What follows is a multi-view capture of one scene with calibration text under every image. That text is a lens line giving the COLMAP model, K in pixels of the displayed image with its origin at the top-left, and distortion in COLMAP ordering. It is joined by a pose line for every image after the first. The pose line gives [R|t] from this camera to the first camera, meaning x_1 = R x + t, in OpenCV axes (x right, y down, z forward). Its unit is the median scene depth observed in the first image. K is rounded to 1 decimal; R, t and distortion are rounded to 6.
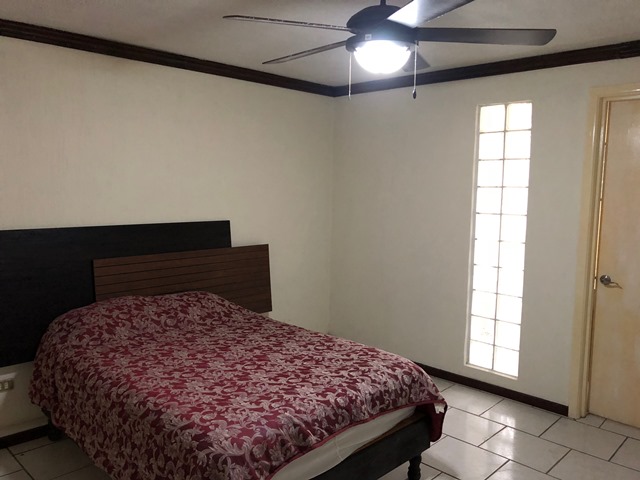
lens RADIAL K [[530.0, 0, 320.0], [0, 530.0, 240.0], [0, 0, 1]] dist [-0.011419, -0.005228]
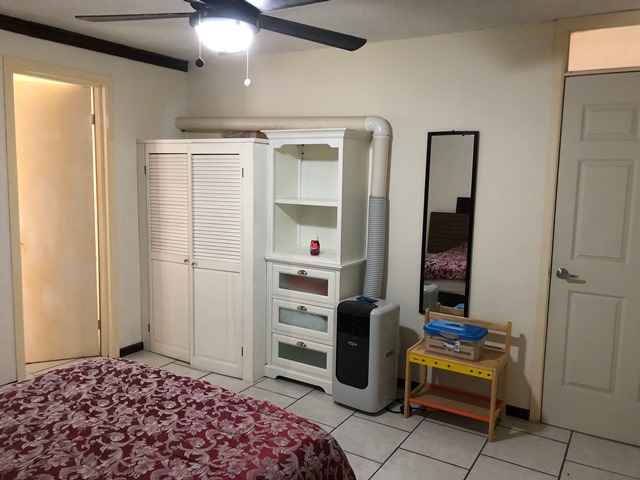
lens RADIAL K [[530.0, 0, 320.0], [0, 530.0, 240.0], [0, 0, 1]] dist [-0.011419, -0.005228]
pose [[-0.232118, -0.143790, 0.962001, -0.877538], [0.070976, 0.983873, 0.164185, -0.101116], [-0.970095, 0.106389, -0.218169, 0.971980]]
